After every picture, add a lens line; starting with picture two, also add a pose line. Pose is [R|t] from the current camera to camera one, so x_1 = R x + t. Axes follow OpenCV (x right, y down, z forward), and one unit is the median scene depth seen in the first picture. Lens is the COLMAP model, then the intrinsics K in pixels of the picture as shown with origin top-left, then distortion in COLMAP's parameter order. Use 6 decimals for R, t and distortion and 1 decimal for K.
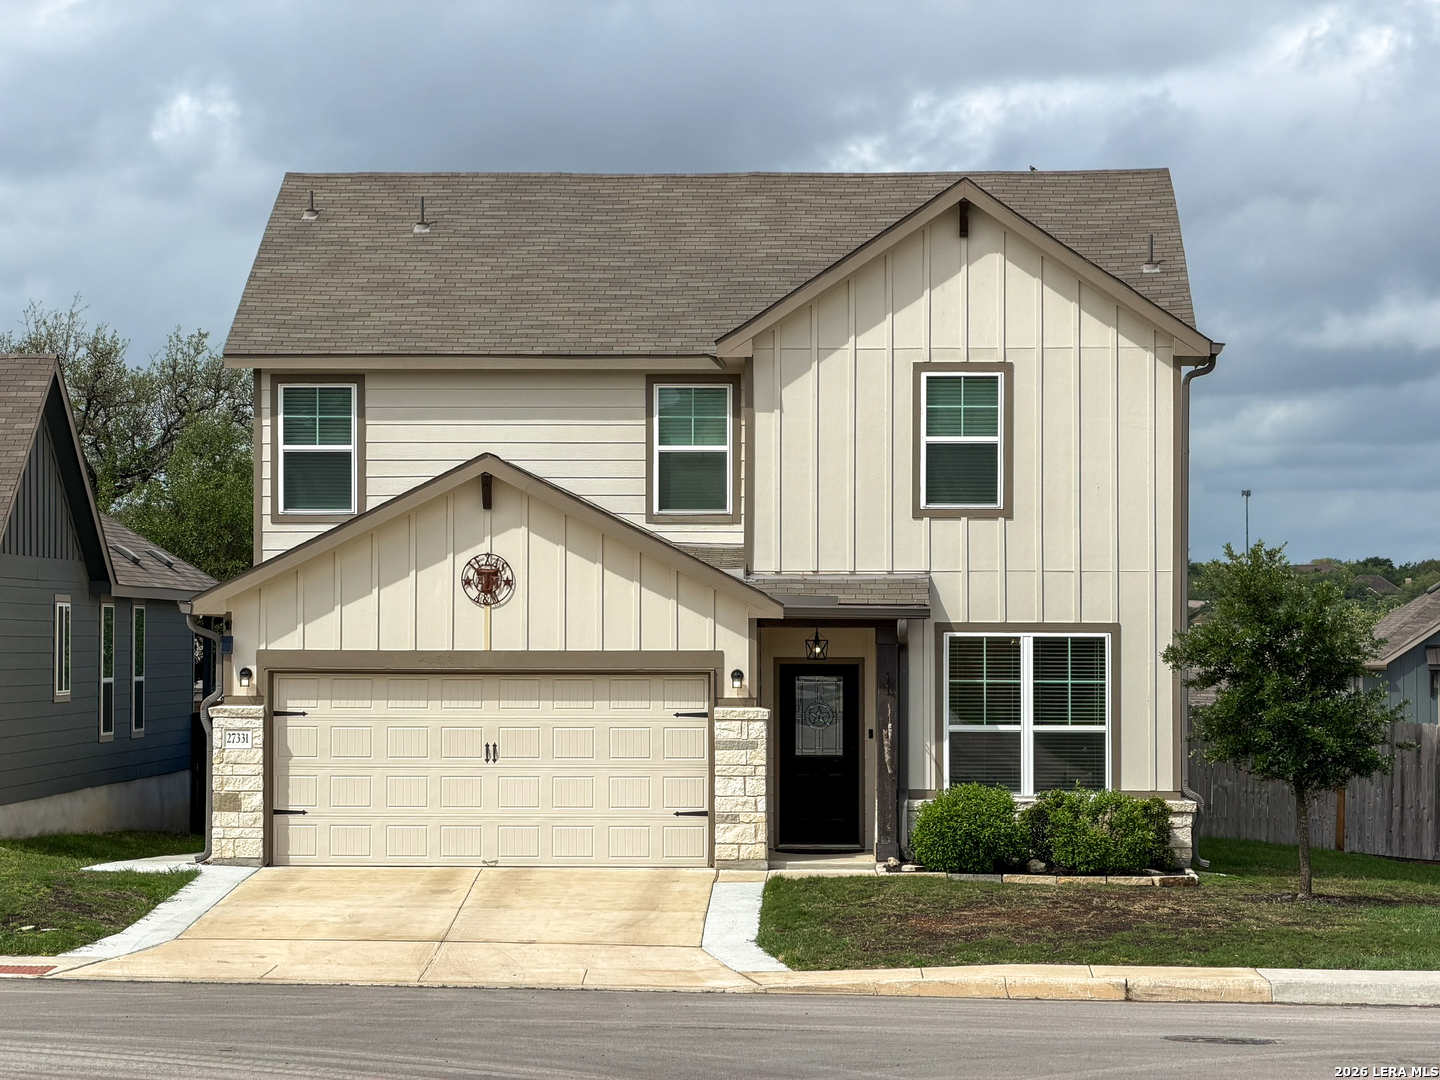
lens RADIAL K [[4215.5, 0, 720.0], [0, 4215.5, 540.0], [0, 0, 1]] dist [0.160799, 0.565263]
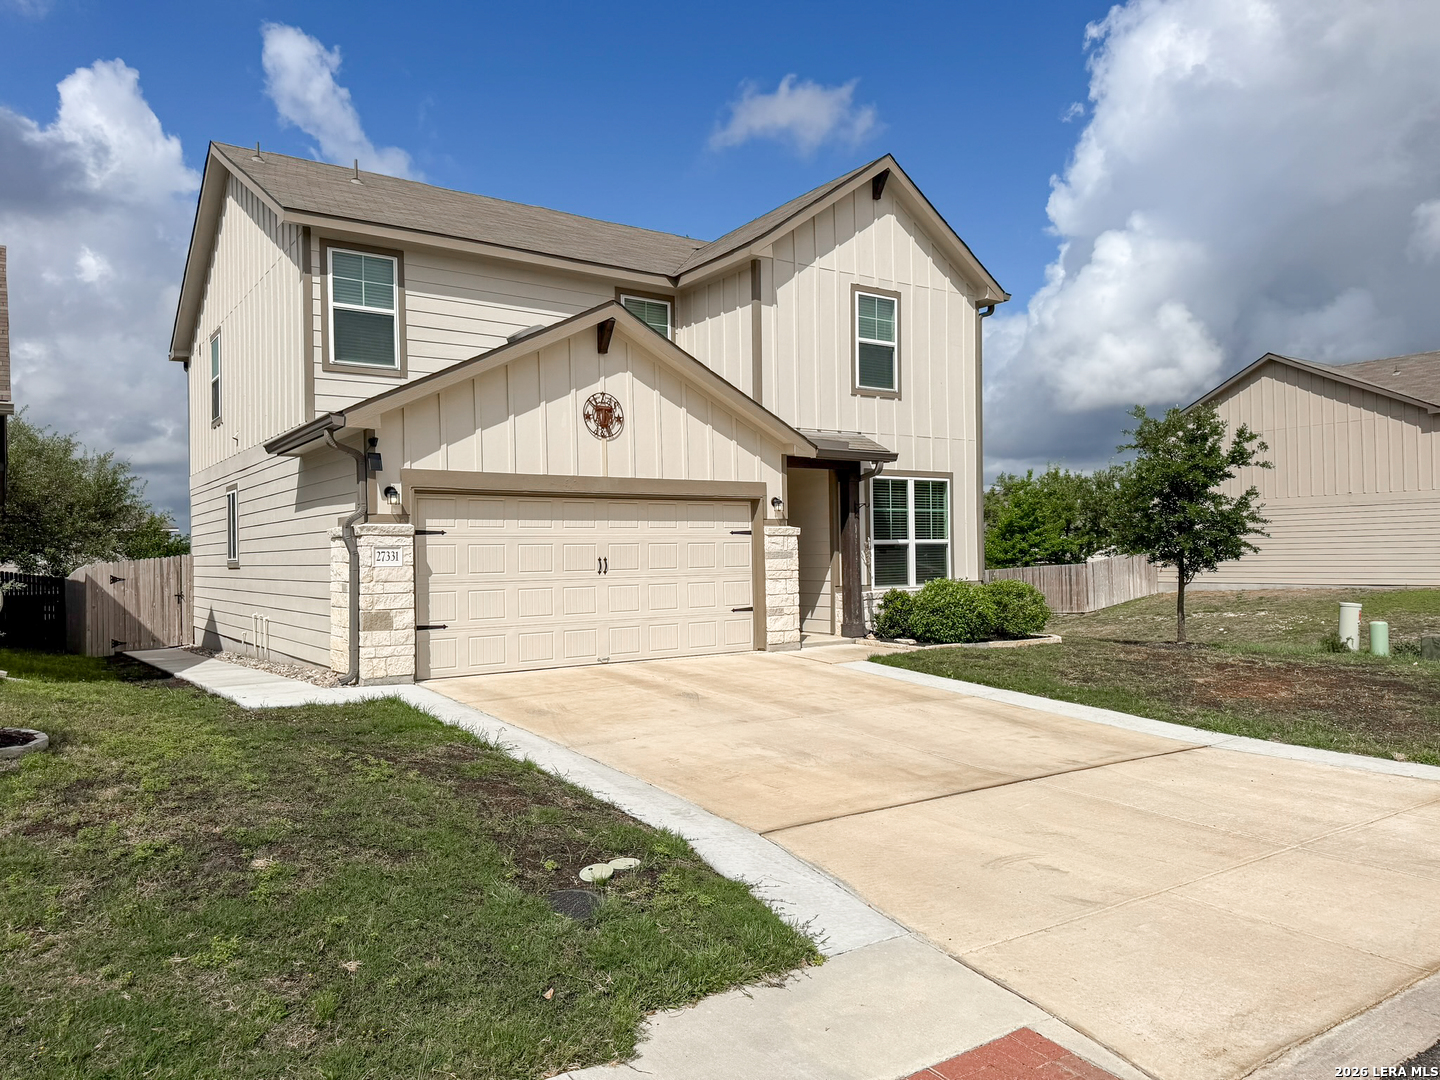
lens RADIAL K [[1000.9, 0, 720.0], [0, 1000.9, 540.0], [0, 0, 1]] dist [0.085011, -0.001749]
pose [[0.801462, -0.006998, 0.598004, -0.193276], [0.002479, 0.999962, 0.008381, 0.041121], [-0.598040, -0.005234, 0.801449, 0.759626]]
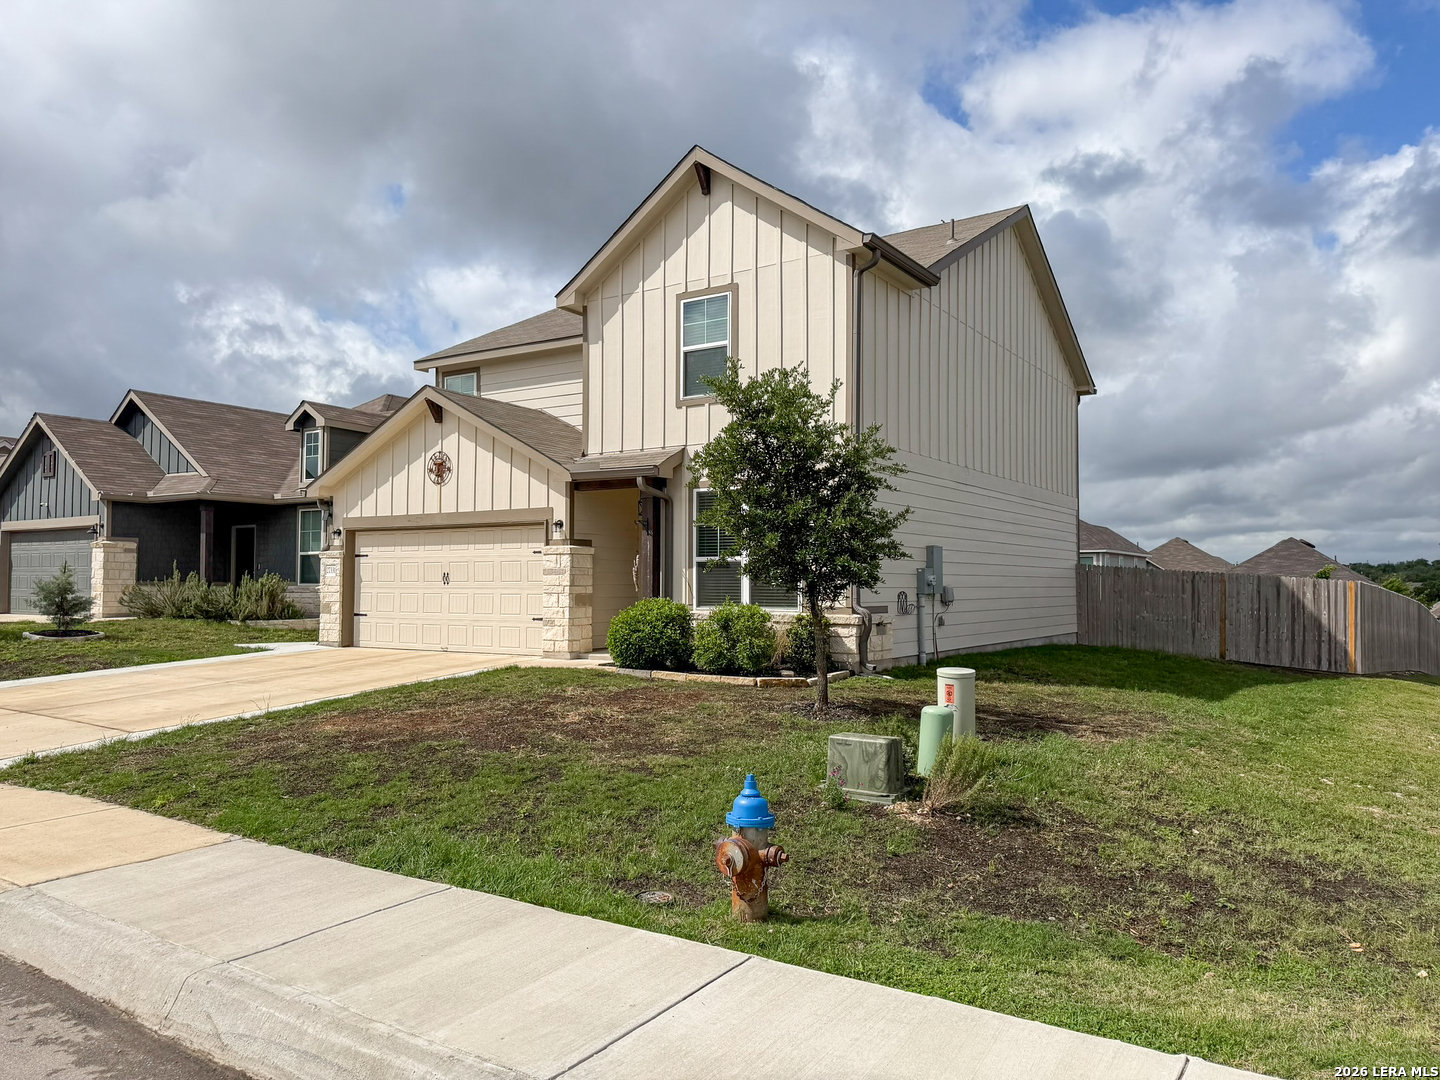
lens RADIAL K [[1025.7, 0, 720.0], [0, 1025.7, 540.0], [0, 0, 1]] dist [0.082278, -0.000763]
pose [[0.851521, -0.023498, -0.523794, 0.233927], [0.012707, 0.999627, -0.024188, 0.046683], [0.524167, 0.013941, 0.851501, 0.726430]]
